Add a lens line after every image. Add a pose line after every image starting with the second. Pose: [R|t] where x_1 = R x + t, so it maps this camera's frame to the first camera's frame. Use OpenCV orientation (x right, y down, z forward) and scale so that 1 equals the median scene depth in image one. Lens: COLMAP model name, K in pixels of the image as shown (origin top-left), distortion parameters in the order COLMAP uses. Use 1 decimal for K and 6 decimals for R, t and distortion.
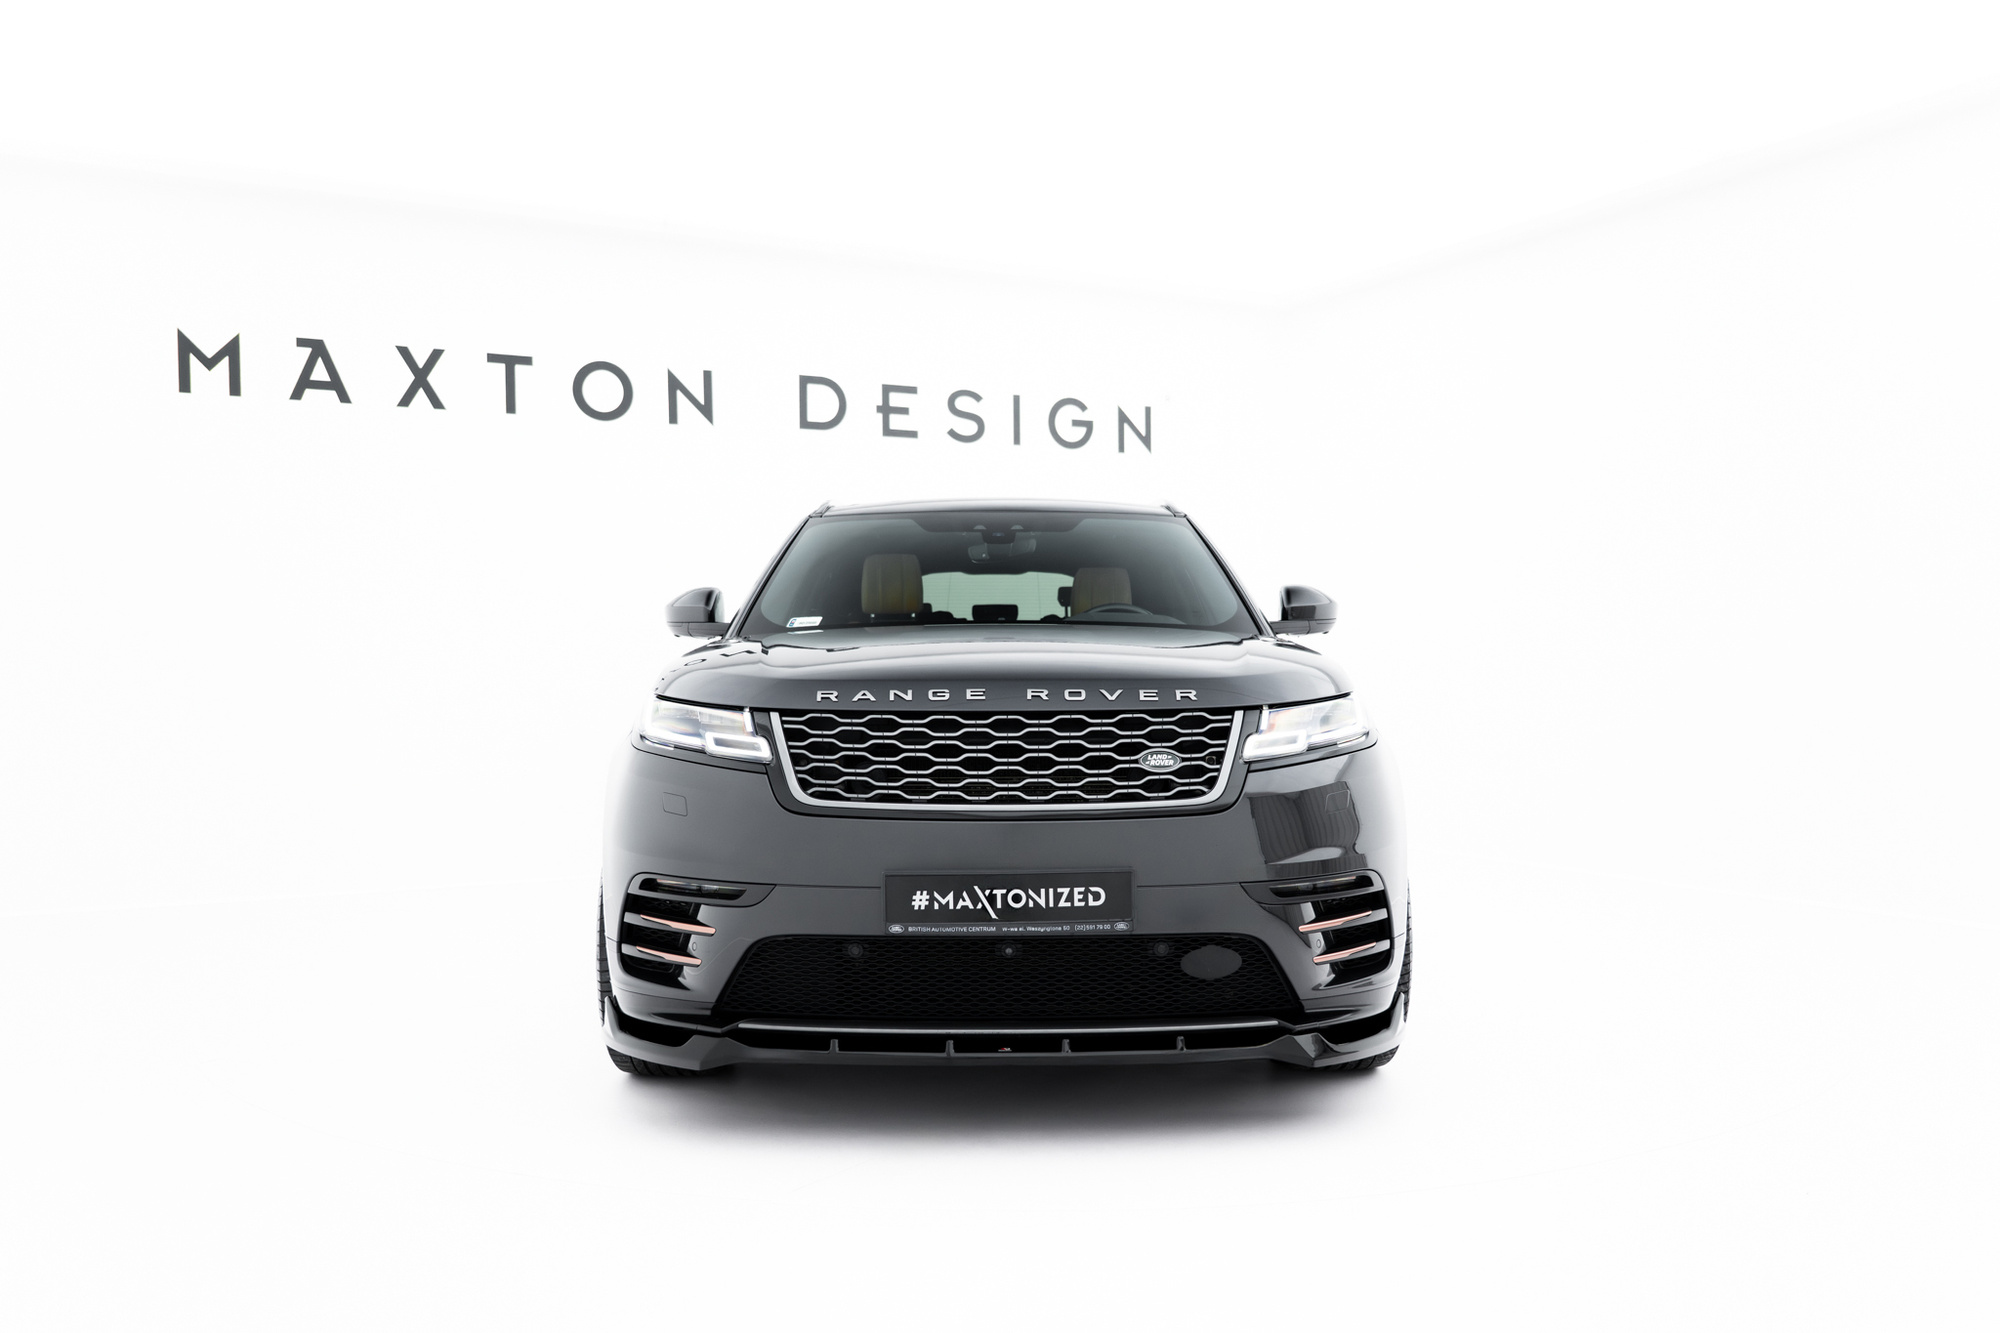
lens RADIAL K [[1586.7, 0, 991.6], [0, 1586.7, 768.6], [0, 0, 1]] dist [0.004324, 0.005143]
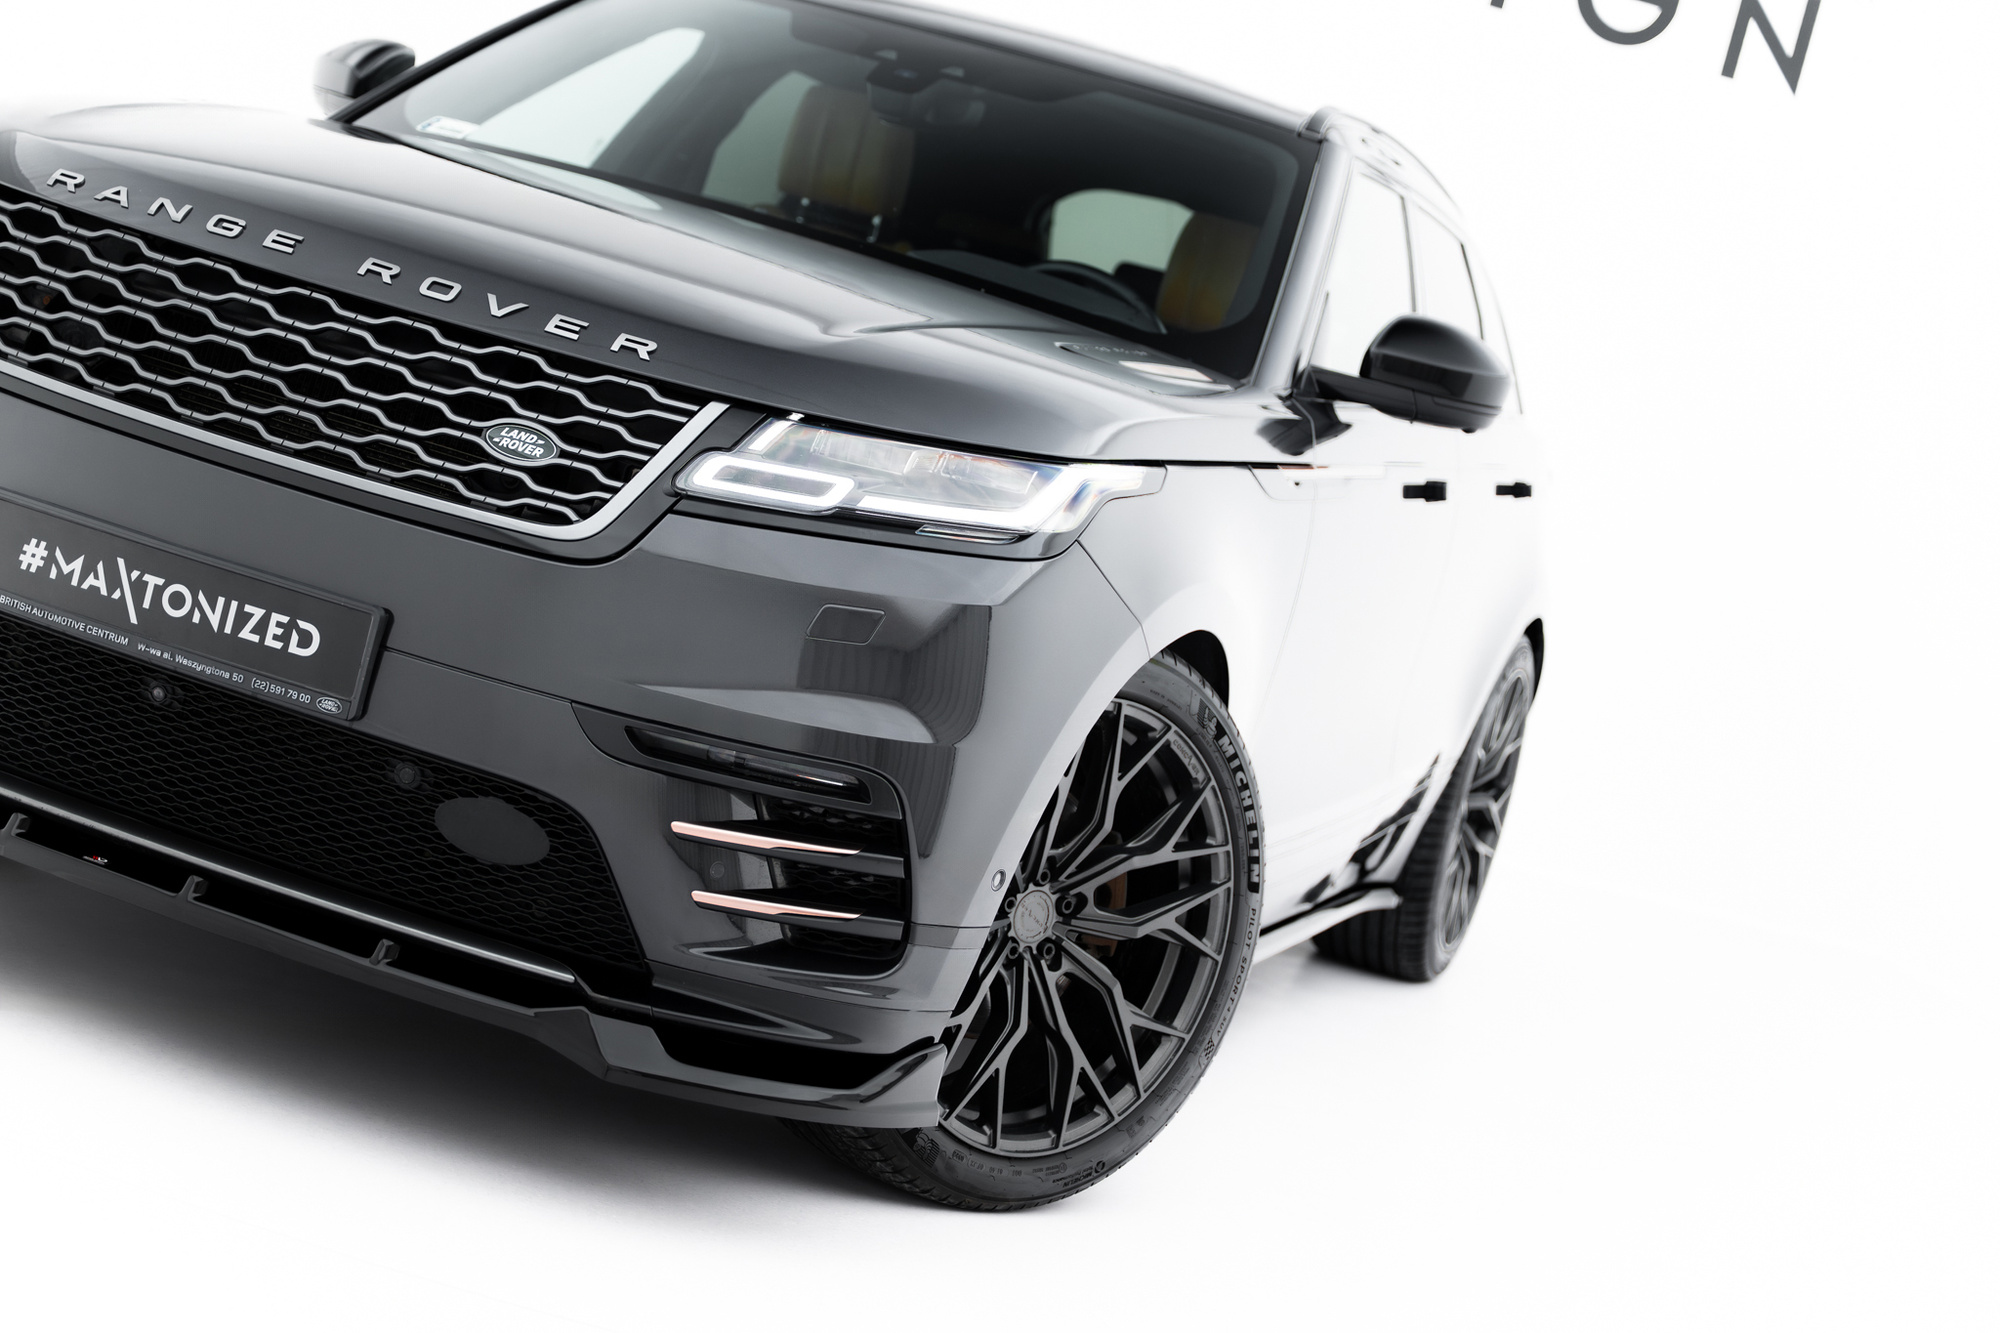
lens RADIAL K [[3423.5, 0, 994.2], [0, 3423.5, 649.3], [0, 0, 1]] dist [-0.032747, 0.000000]
pose [[0.915534, 0.287292, -0.281532, 0.585583], [-0.289872, 0.956483, 0.033394, -0.022815], [0.278874, 0.051035, 0.958971, -0.055911]]
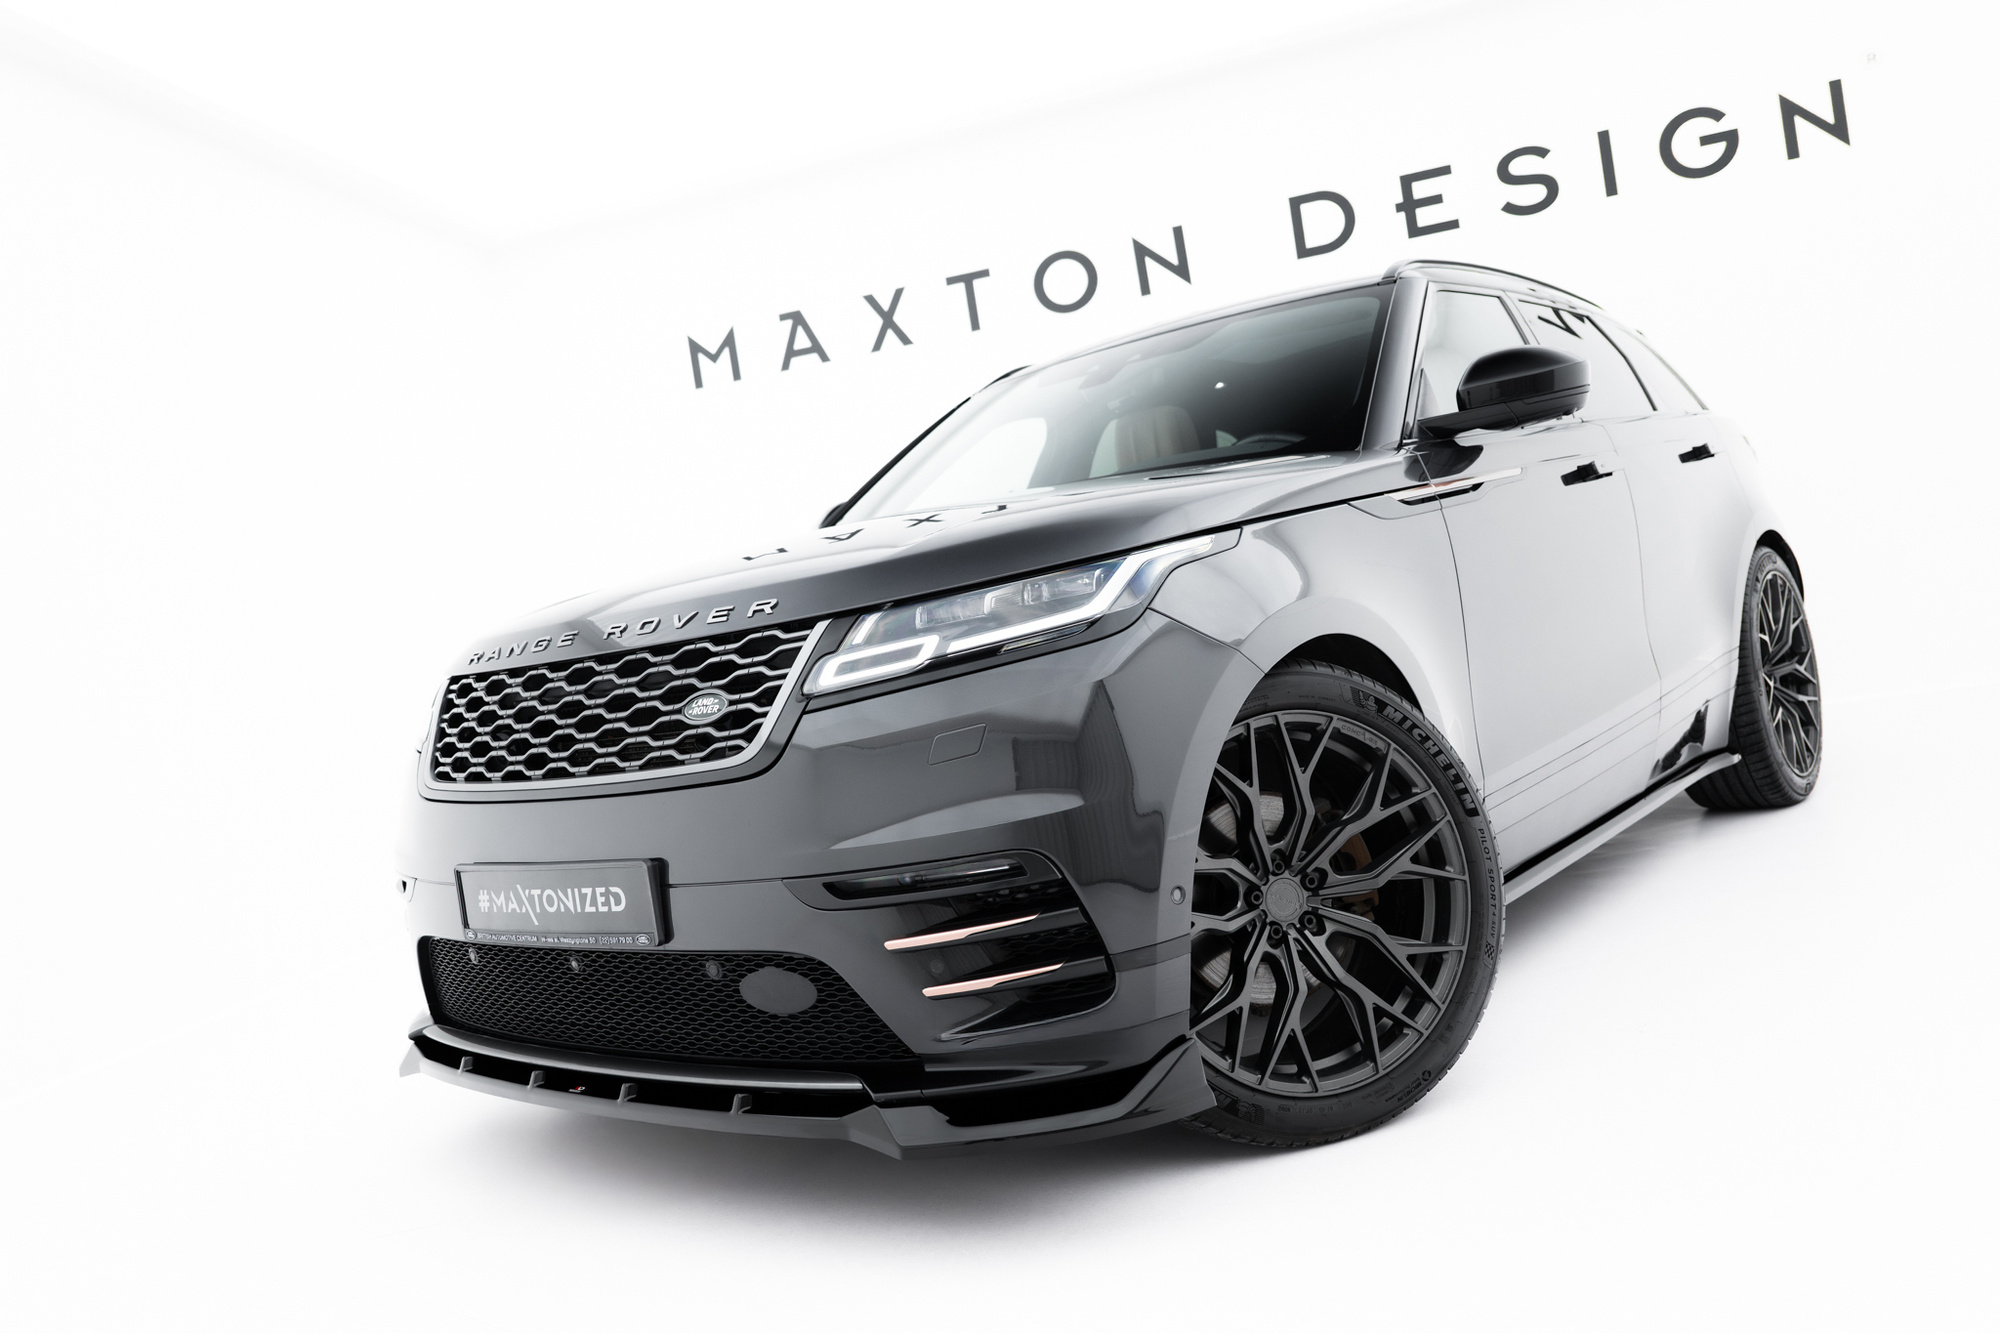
lens RADIAL K [[1536.3, 0, 833.4], [0, 1536.3, 705.3], [0, 0, 1]] dist [0.001197, 0.004384]
pose [[0.720815, -0.075643, -0.688988, 0.615743], [0.102017, 0.994780, -0.002485, 0.001770], [0.685579, -0.068497, 0.724769, 0.525923]]
